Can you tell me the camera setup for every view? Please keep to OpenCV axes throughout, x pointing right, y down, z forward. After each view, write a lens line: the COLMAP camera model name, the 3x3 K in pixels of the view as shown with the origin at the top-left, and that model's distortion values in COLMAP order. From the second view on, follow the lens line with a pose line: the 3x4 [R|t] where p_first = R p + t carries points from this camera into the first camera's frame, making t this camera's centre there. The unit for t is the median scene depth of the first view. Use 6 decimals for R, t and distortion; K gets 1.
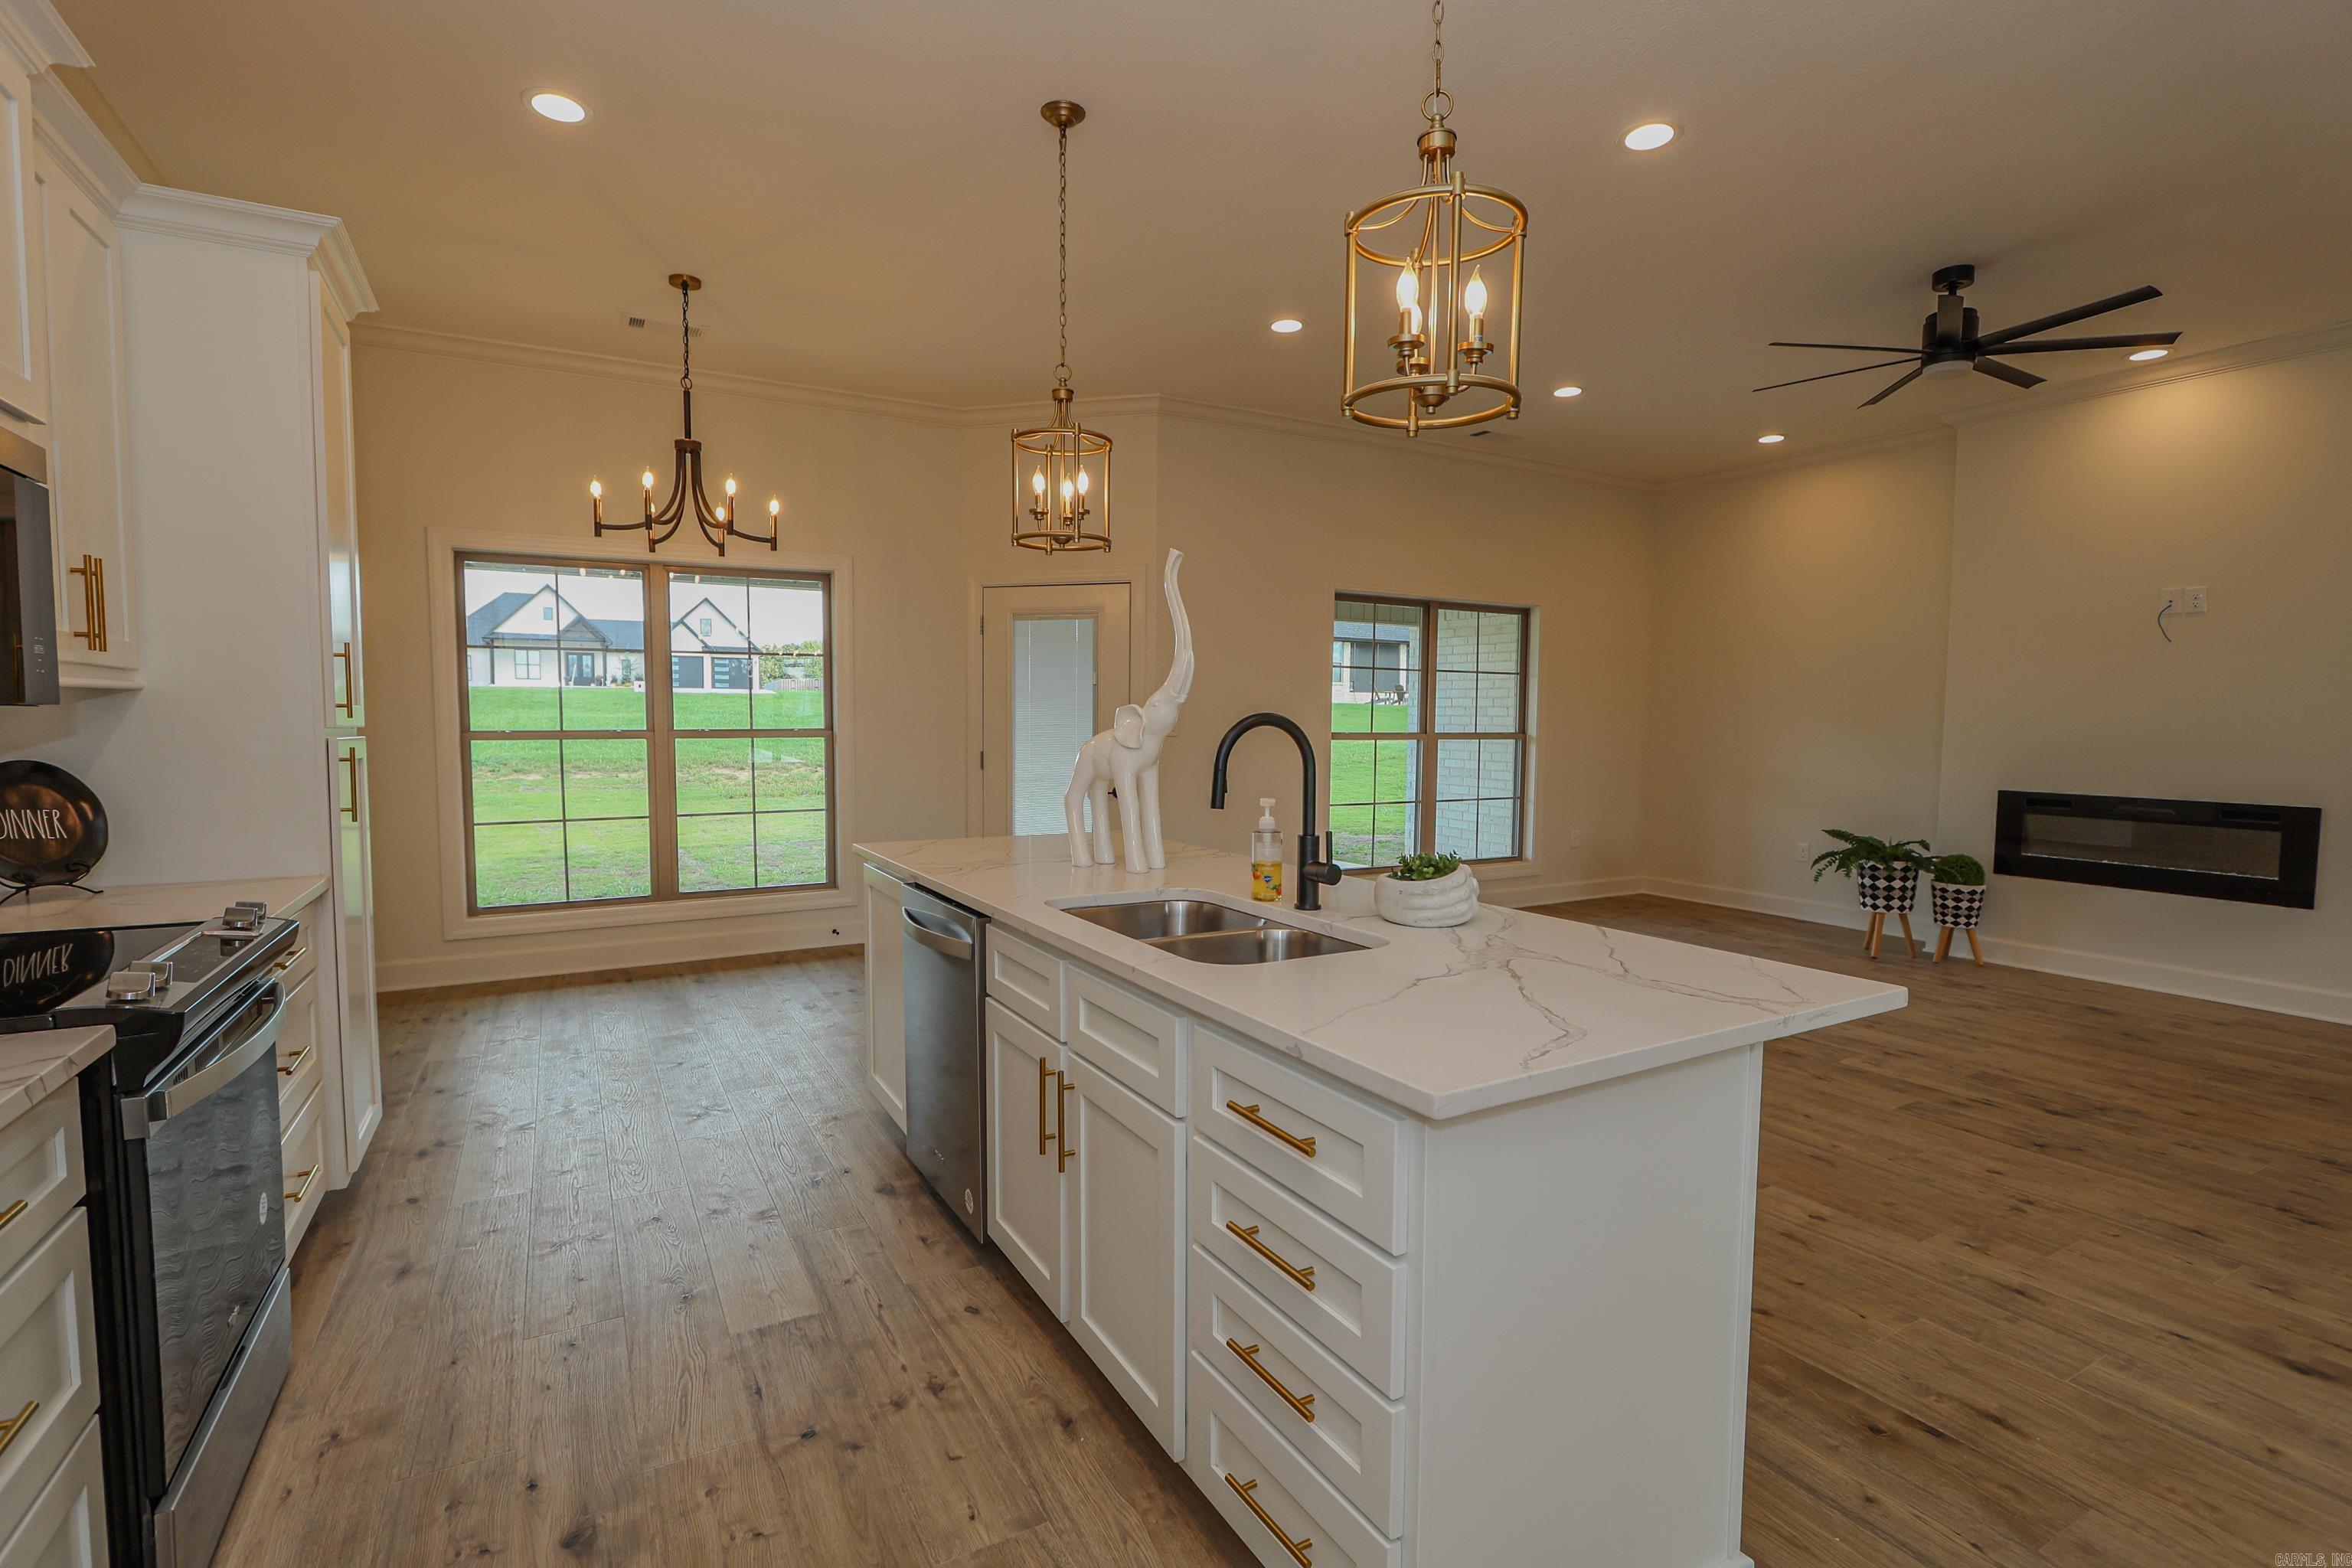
lens RADIAL K [[1130.4, 0, 1115.9], [0, 1130.4, 778.8], [0, 0, 1]] dist [-0.014749, 0.001741]
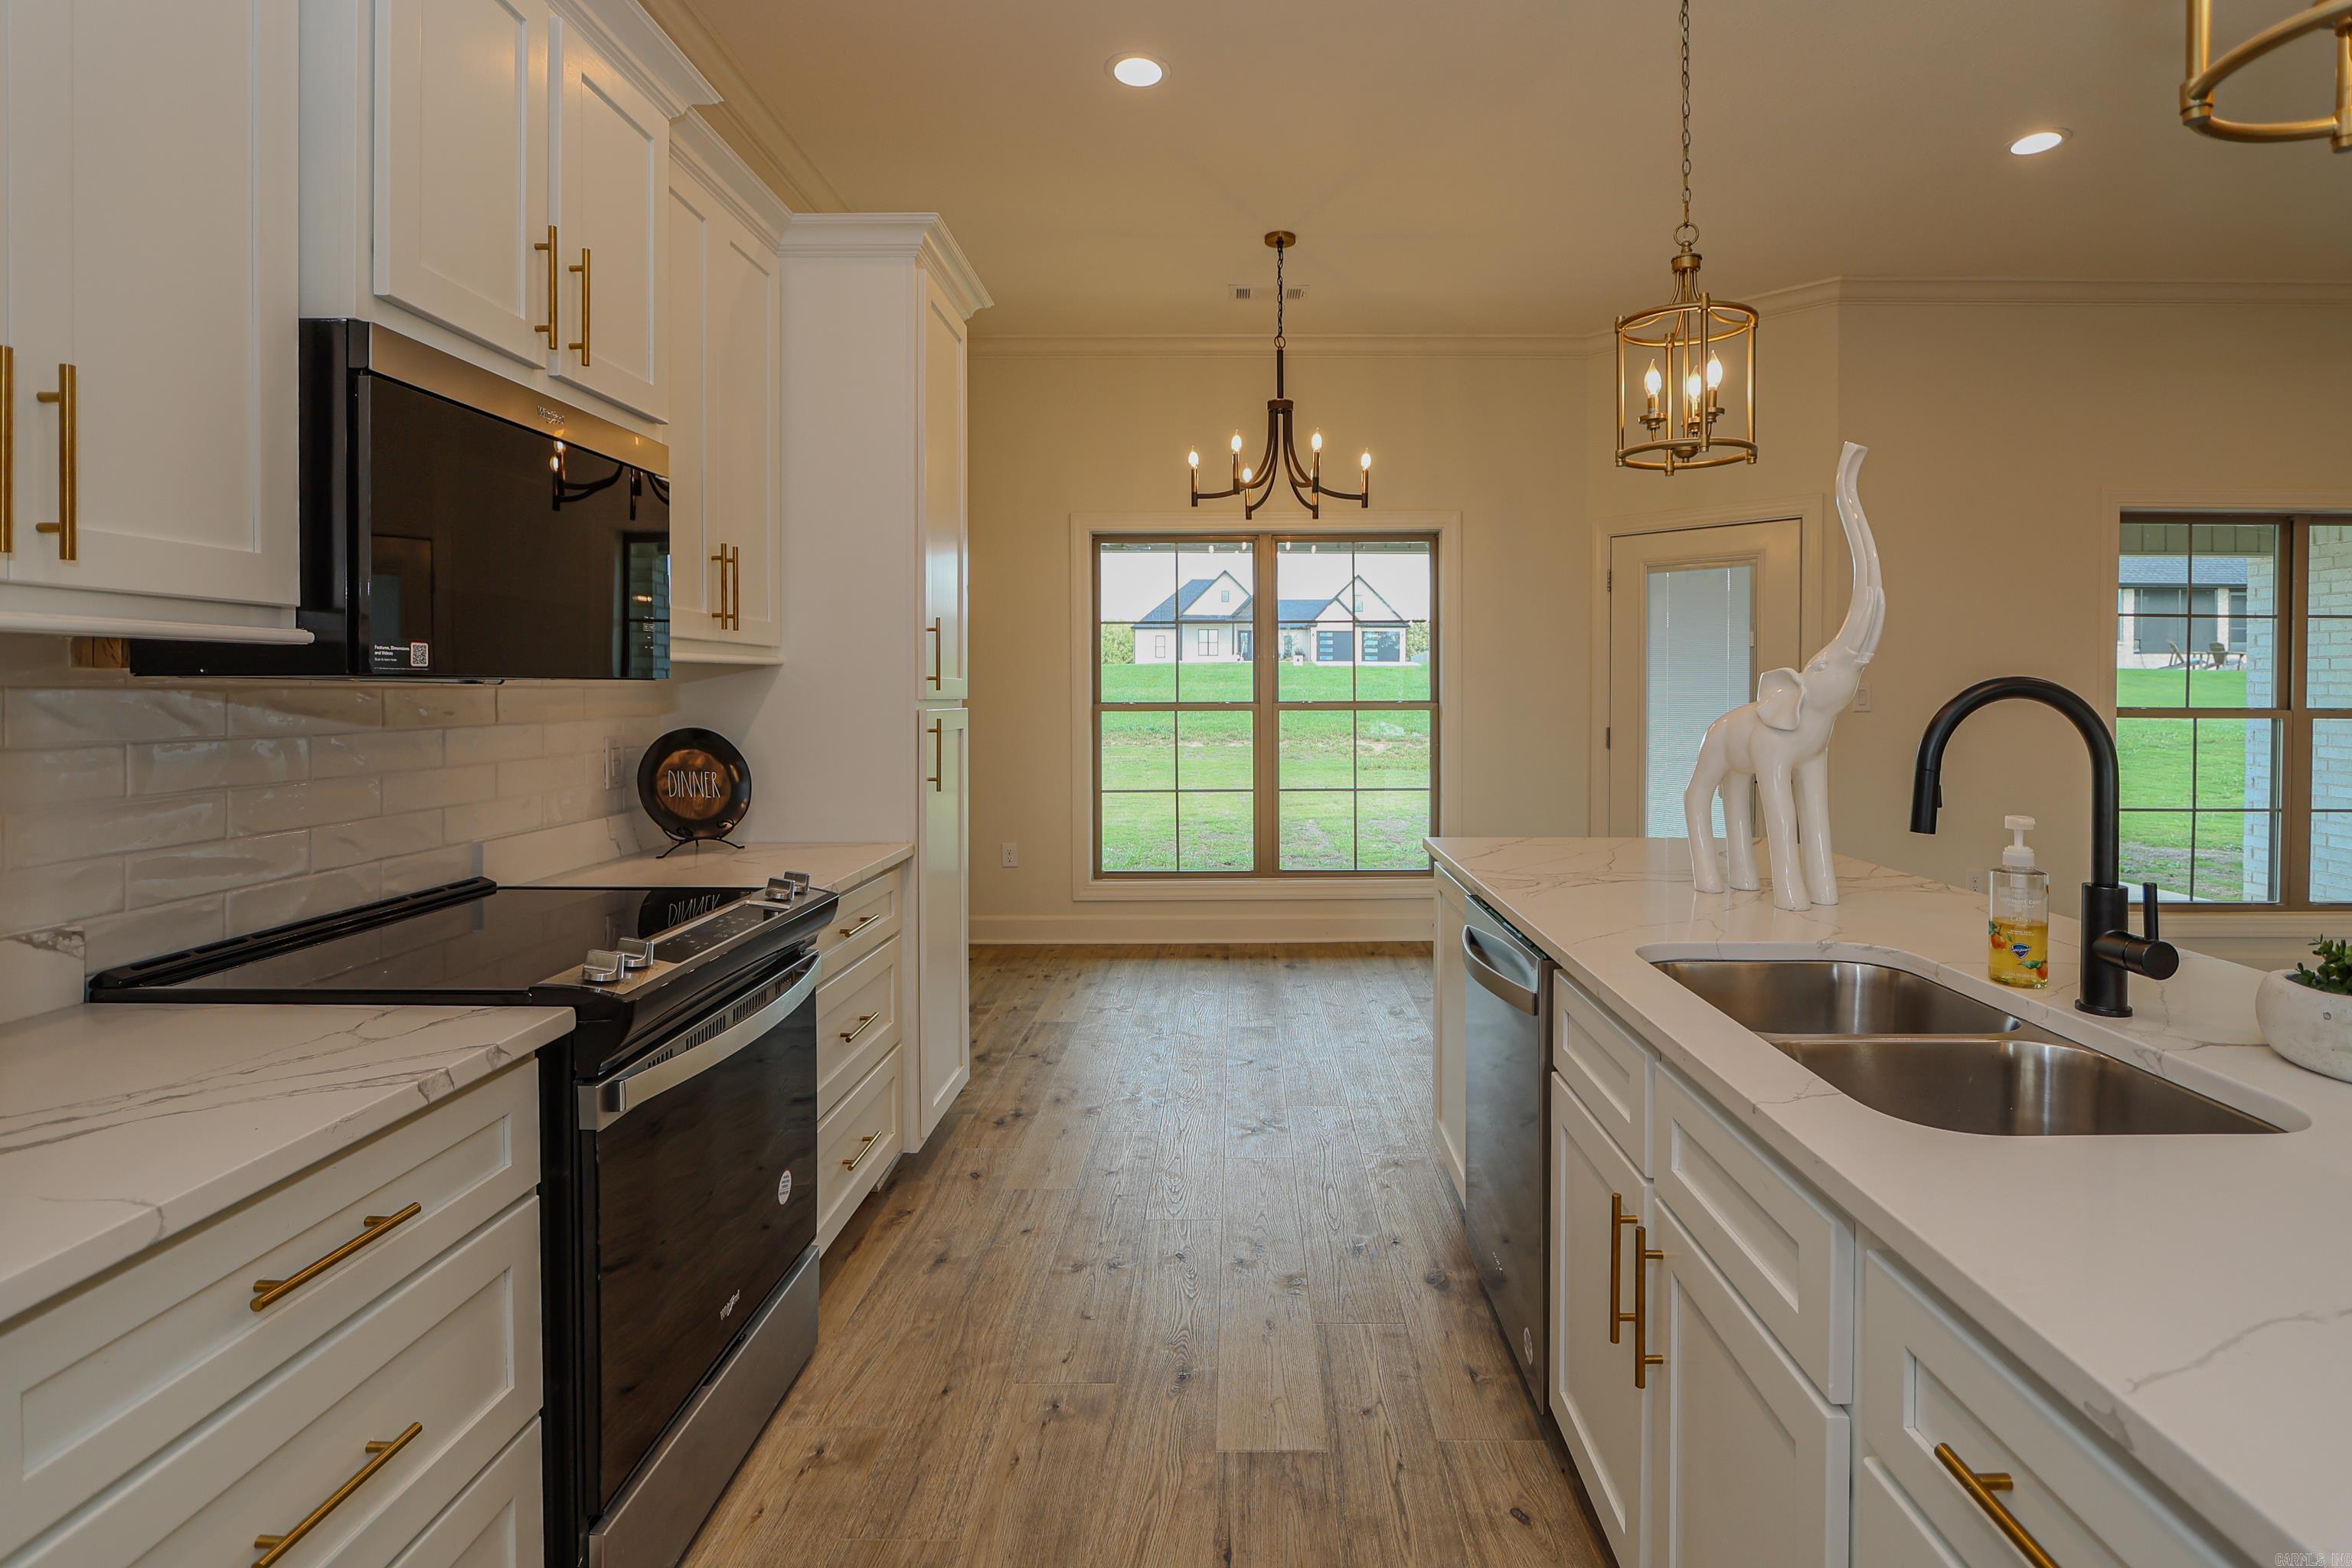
lens RADIAL K [[1130.4, 0, 1213.2], [0, 1130.4, 699.1], [0, 0, 1]] dist [-0.014749, 0.001741]
pose [[0.886238, 0.000292, -0.463231, 0.018597], [-0.021473, 0.998951, -0.040452, -0.008088], [0.462733, 0.045797, 0.885314, 0.166635]]
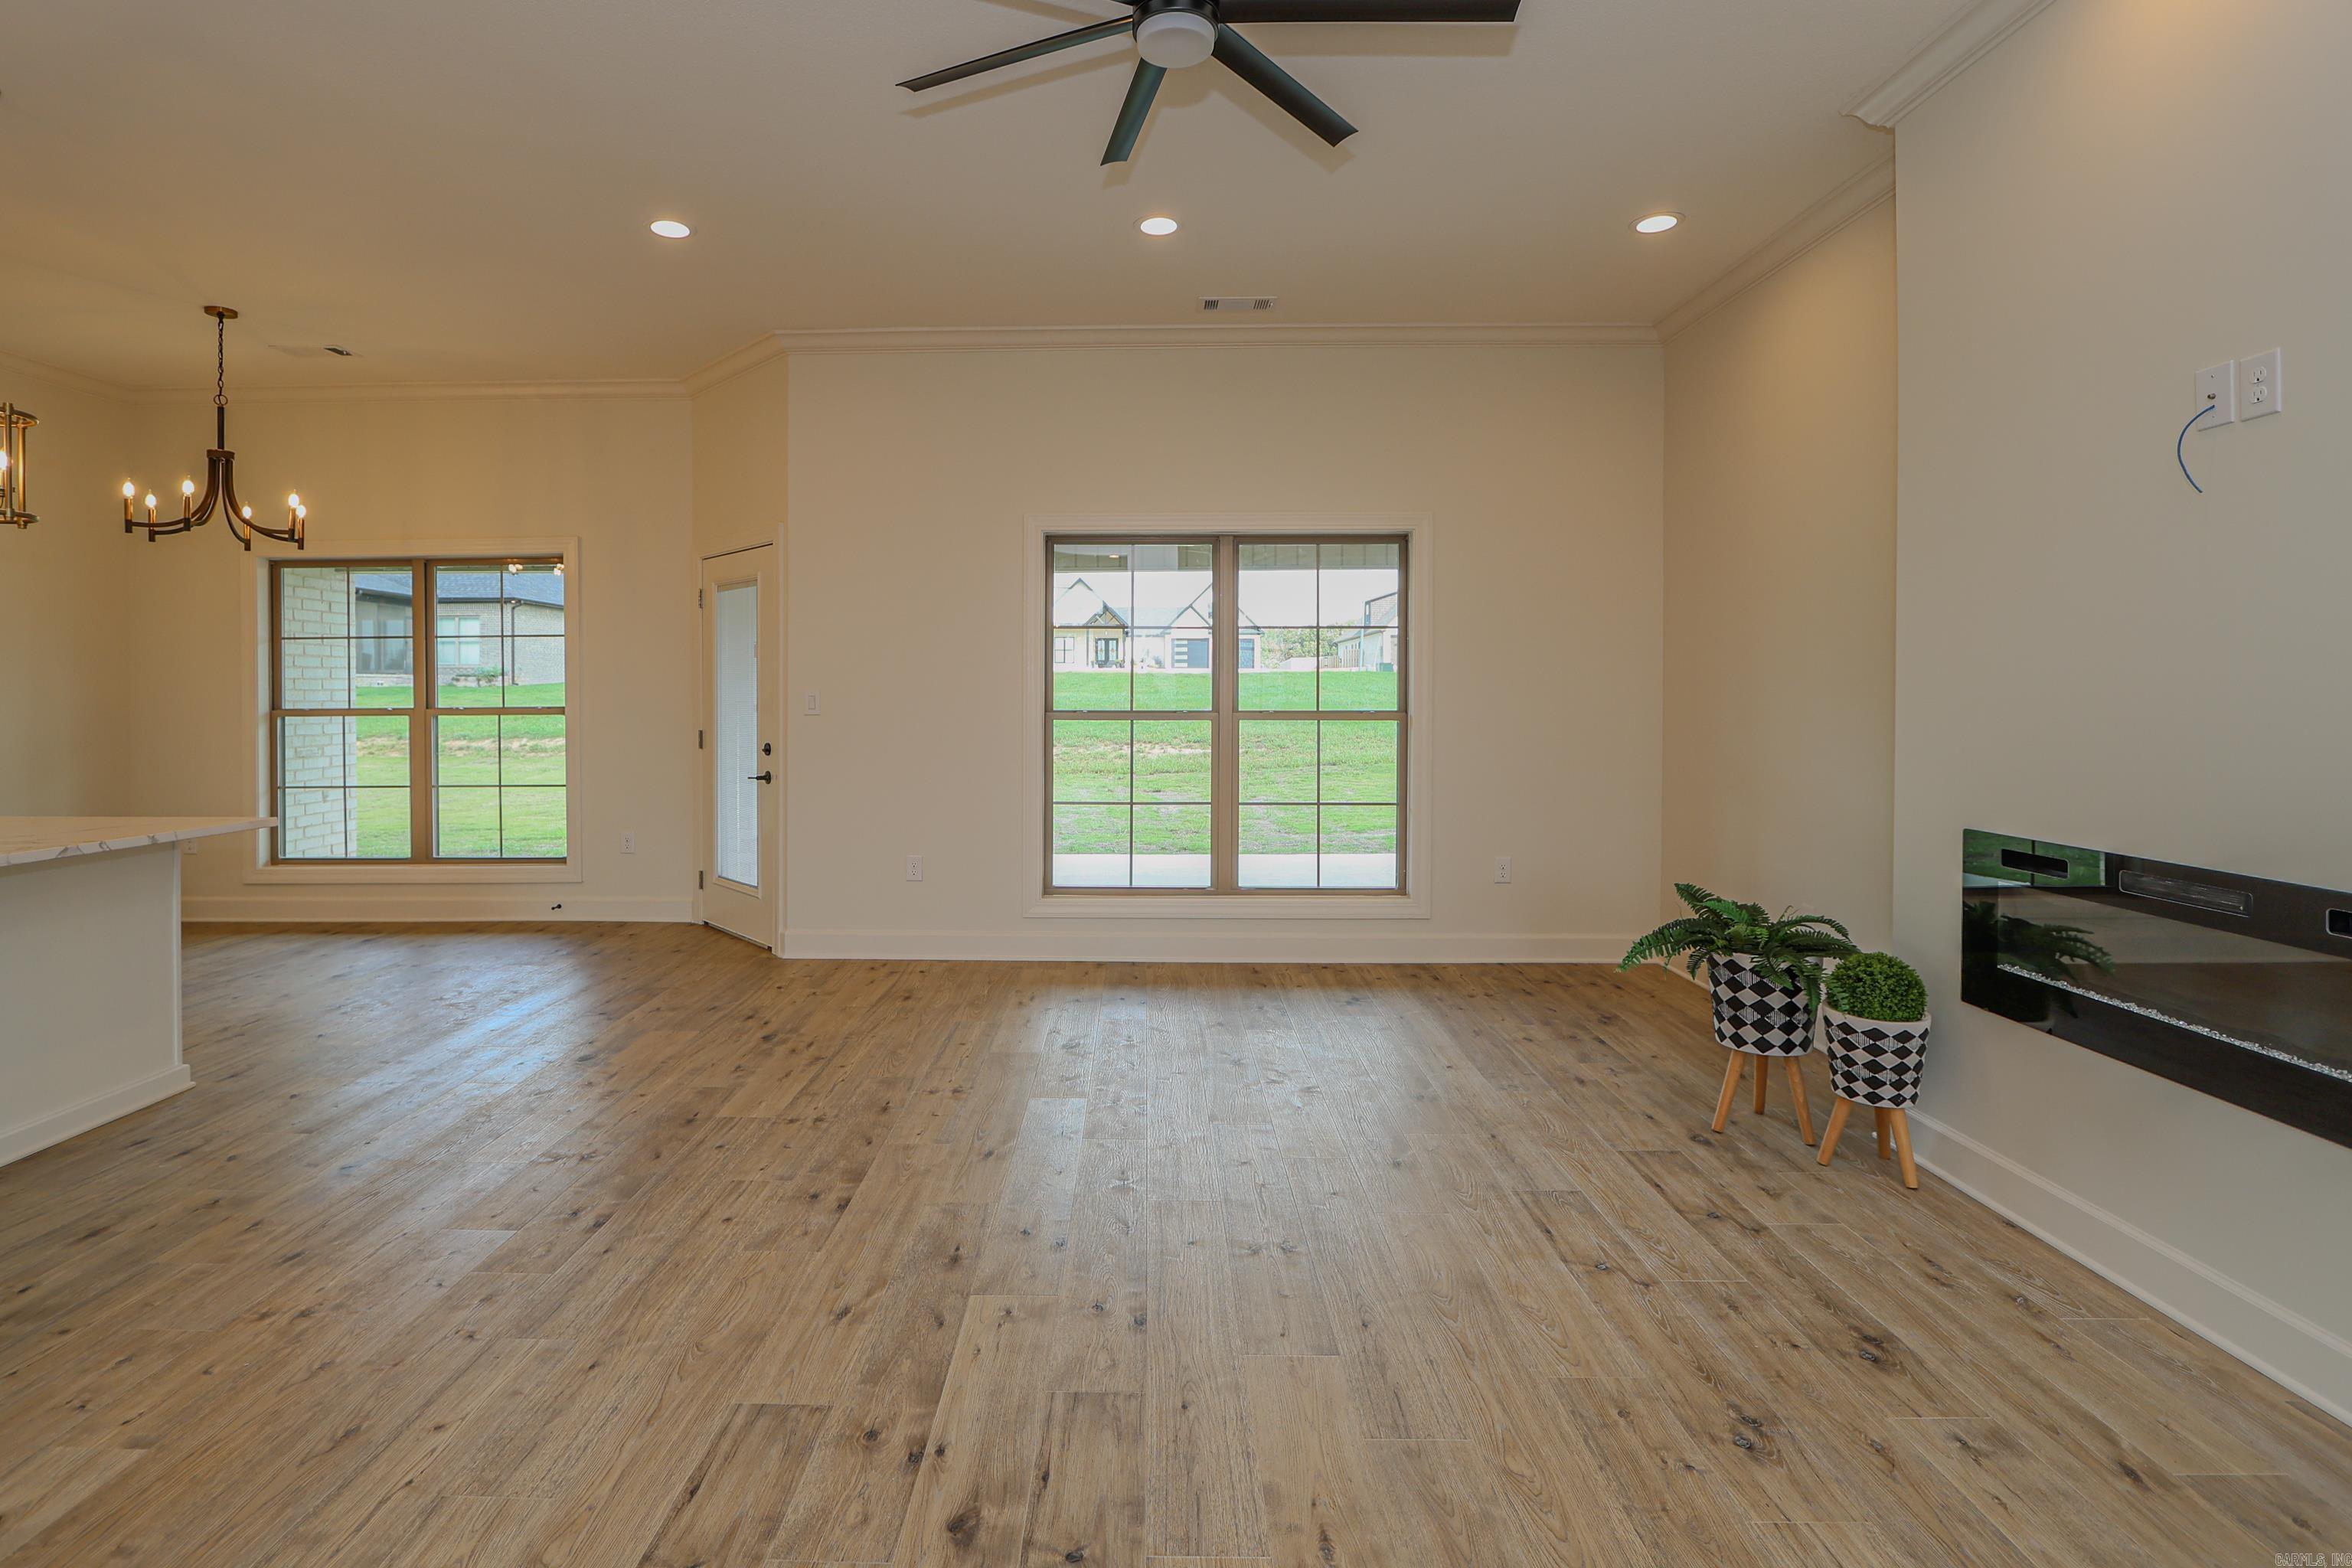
lens RADIAL K [[1130.4, 0, 1125.2], [0, 1130.4, 687.5], [0, 0, 1]] dist [-0.014749, 0.001741]
pose [[0.857296, -0.010733, -0.514711, 1.209403], [-0.022298, 0.998070, -0.057951, -0.023880], [0.514340, 0.061158, 0.855403, 0.653771]]
